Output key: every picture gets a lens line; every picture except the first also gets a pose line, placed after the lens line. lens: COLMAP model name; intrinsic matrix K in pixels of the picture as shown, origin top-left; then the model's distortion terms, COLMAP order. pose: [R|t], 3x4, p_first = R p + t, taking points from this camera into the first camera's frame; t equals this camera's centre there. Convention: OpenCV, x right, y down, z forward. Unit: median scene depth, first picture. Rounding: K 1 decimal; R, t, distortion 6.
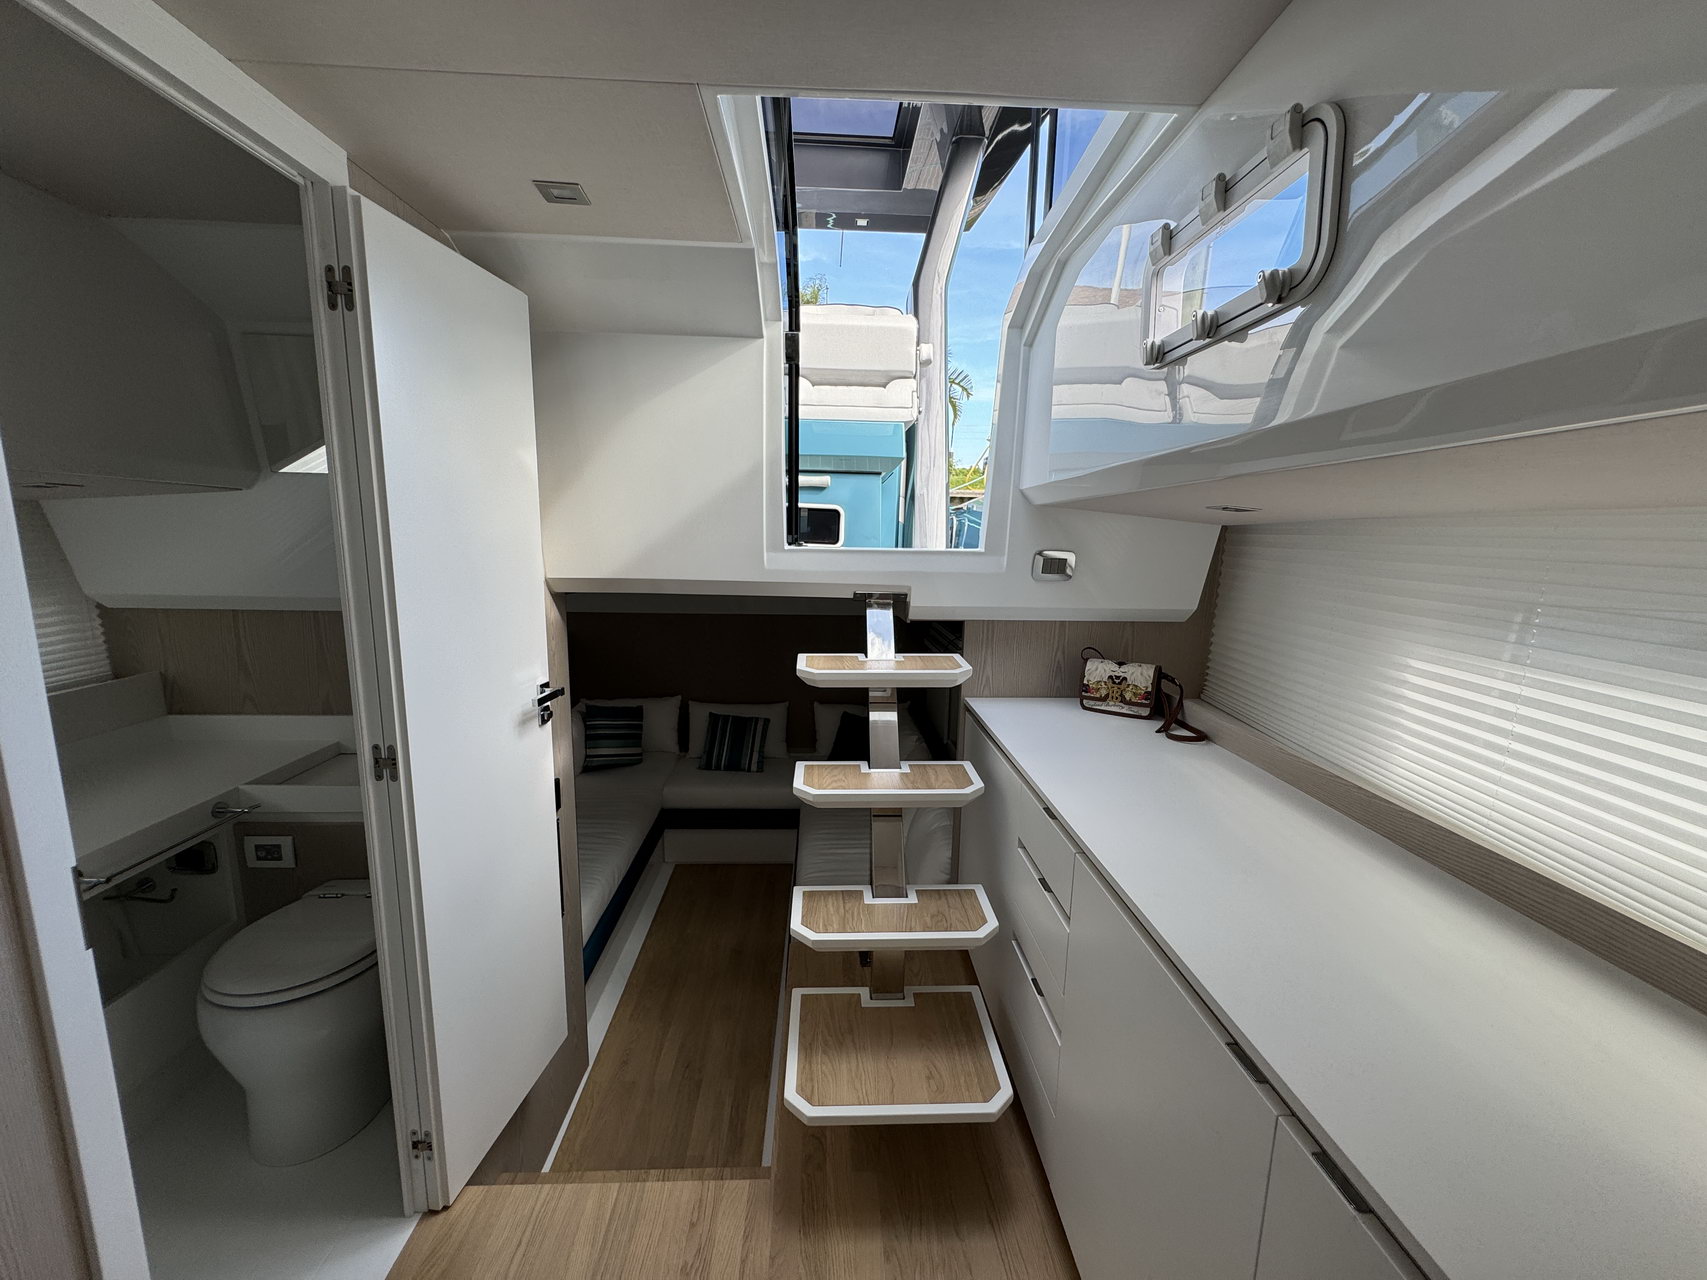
lens RADIAL K [[693.1, 0, 859.6], [0, 693.1, 639.8], [0, 0, 1]] dist [-0.005751, 0.004514]
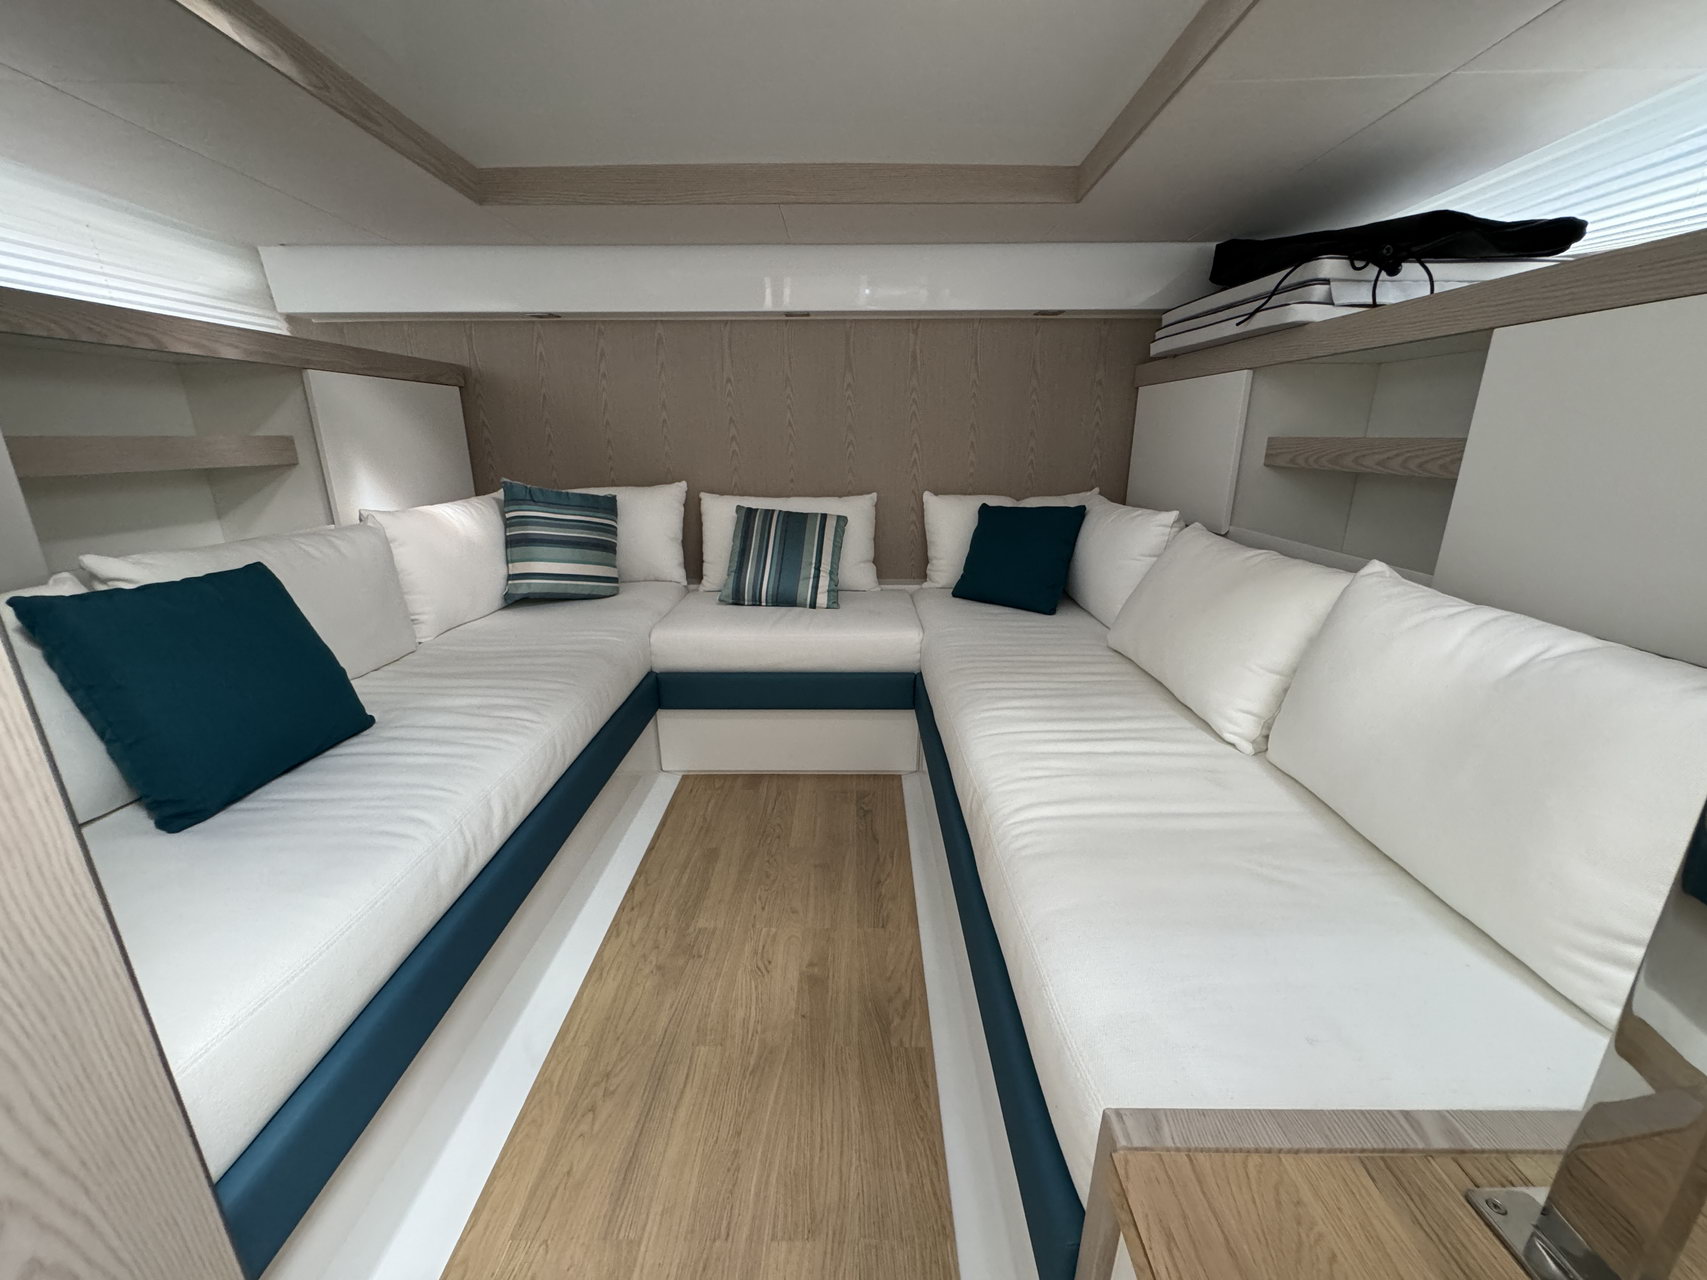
lens RADIAL K [[693.1, 0, 848.8], [0, 693.1, 643.2], [0, 0, 1]] dist [-0.005751, 0.004514]
pose [[0.997731, -0.004582, -0.067164, -0.095487], [0.013423, 0.991187, 0.131789, 0.145478], [0.065968, -0.132392, 0.989000, 0.464296]]
